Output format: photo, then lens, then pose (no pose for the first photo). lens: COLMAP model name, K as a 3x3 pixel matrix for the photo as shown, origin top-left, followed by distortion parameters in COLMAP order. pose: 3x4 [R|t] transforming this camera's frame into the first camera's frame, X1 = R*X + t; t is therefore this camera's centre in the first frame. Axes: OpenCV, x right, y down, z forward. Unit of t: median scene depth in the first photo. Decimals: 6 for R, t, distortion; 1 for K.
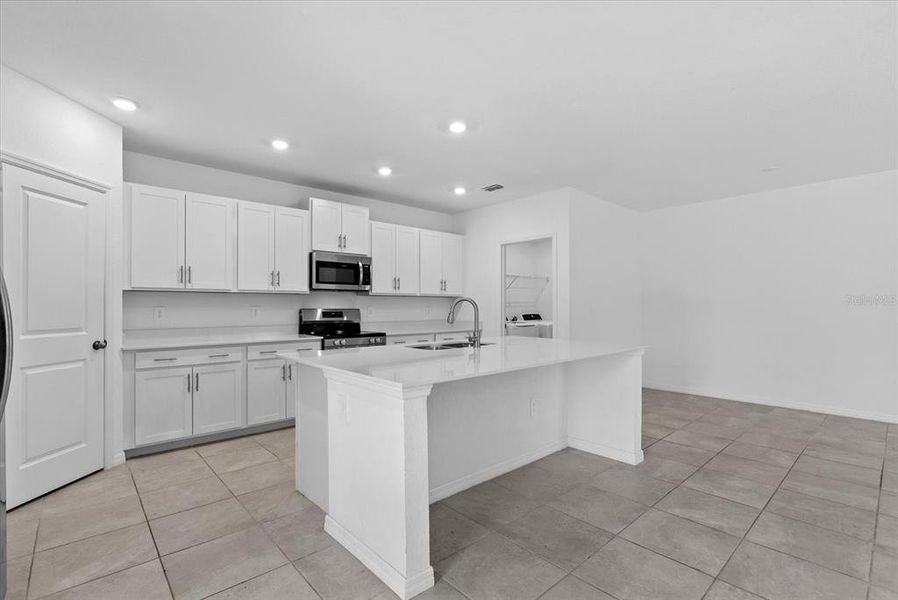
lens RADIAL K [[400.4, 0, 439.9], [0, 400.4, 307.6], [0, 0, 1]] dist [-0.014020, 0.000086]
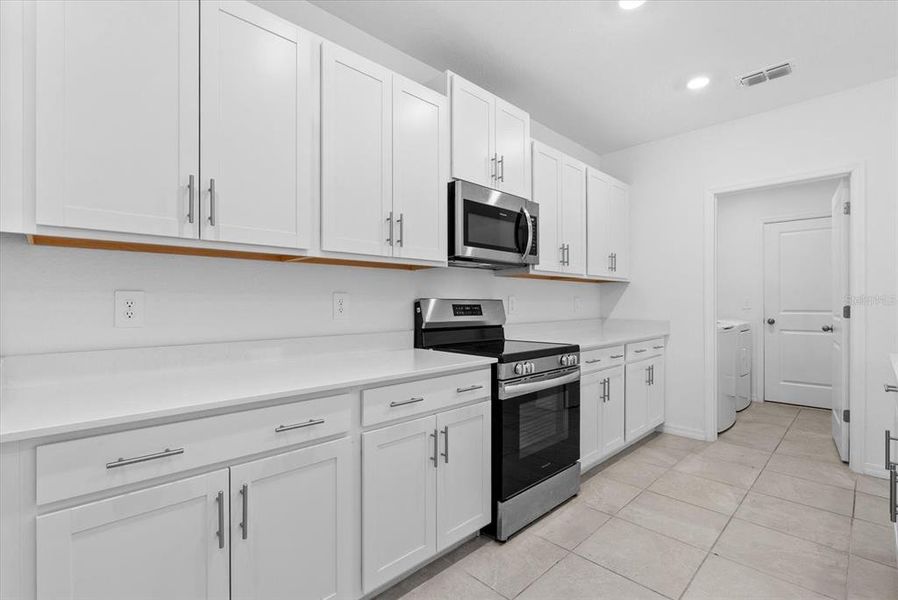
lens RADIAL K [[410.0, 0, 446.4], [0, 410.0, 302.0], [0, 0, 1]] dist [-0.001893, 0.000197]
pose [[0.998777, -0.003674, 0.049299, -0.354629], [0.003928, 0.999980, -0.005054, 0.010000], [-0.049280, 0.005241, 0.998771, 0.502918]]
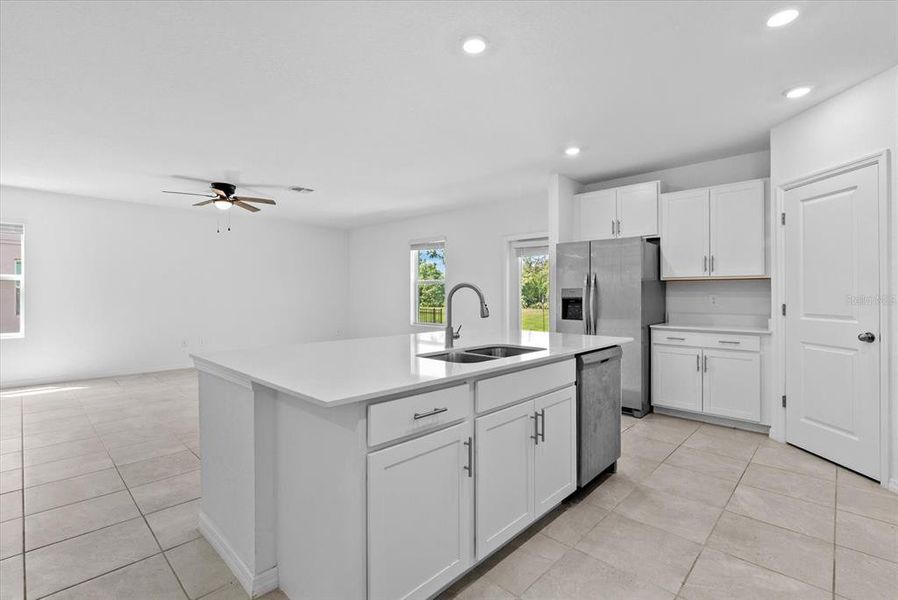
lens RADIAL K [[411.9, 0, 448.7], [0, 411.9, 292.8], [0, 0, 1]] dist [-0.001732, 0.000001]
pose [[-0.995641, 0.001079, -0.093261, 0.111103], [0.001070, 0.999999, 0.000144, -0.004624], [0.093261, 0.000043, -0.995642, 1.200792]]
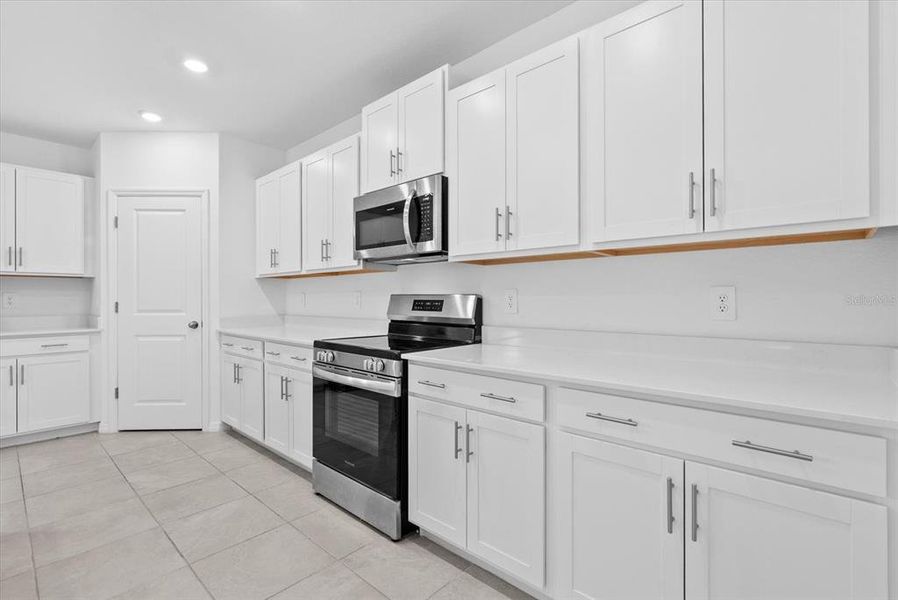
lens RADIAL K [[396.9, 0, 456.0], [0, 396.9, 297.7], [0, 0, 1]] dist [-0.015152, 0.000083]
pose [[0.136598, 0.000898, -0.990626, 0.280813], [-0.000525, 1.000000, 0.000834, 0.007231], [0.990626, 0.000406, 0.136599, 1.060569]]
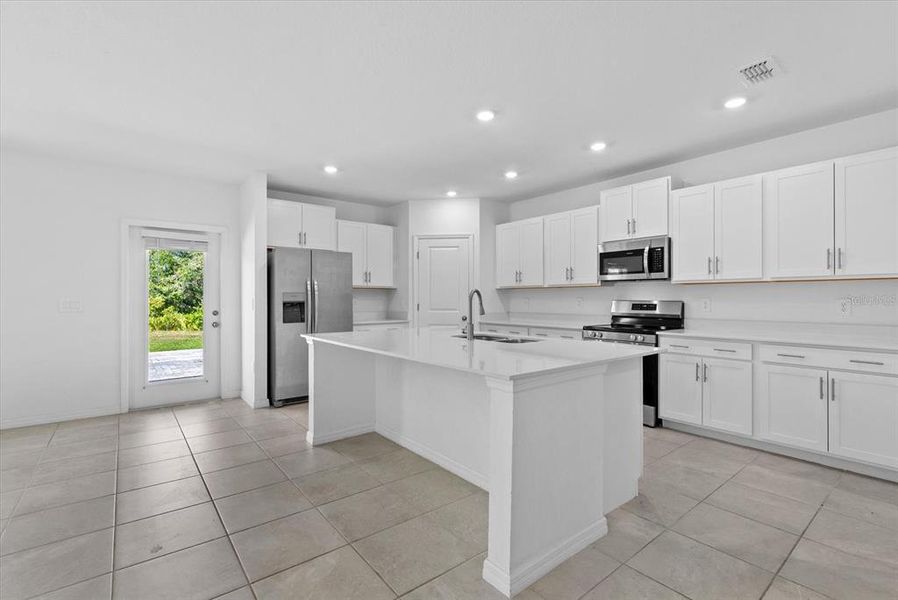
lens RADIAL K [[407.5, 0, 450.9], [0, 407.5, 294.2], [0, 0, 1]] dist [0.000170, 0.000056]
pose [[-0.035557, -0.008714, -0.999330, 0.728520], [-0.001792, 0.999961, -0.008656, -0.003269], [0.999366, 0.001483, -0.035571, 0.657571]]
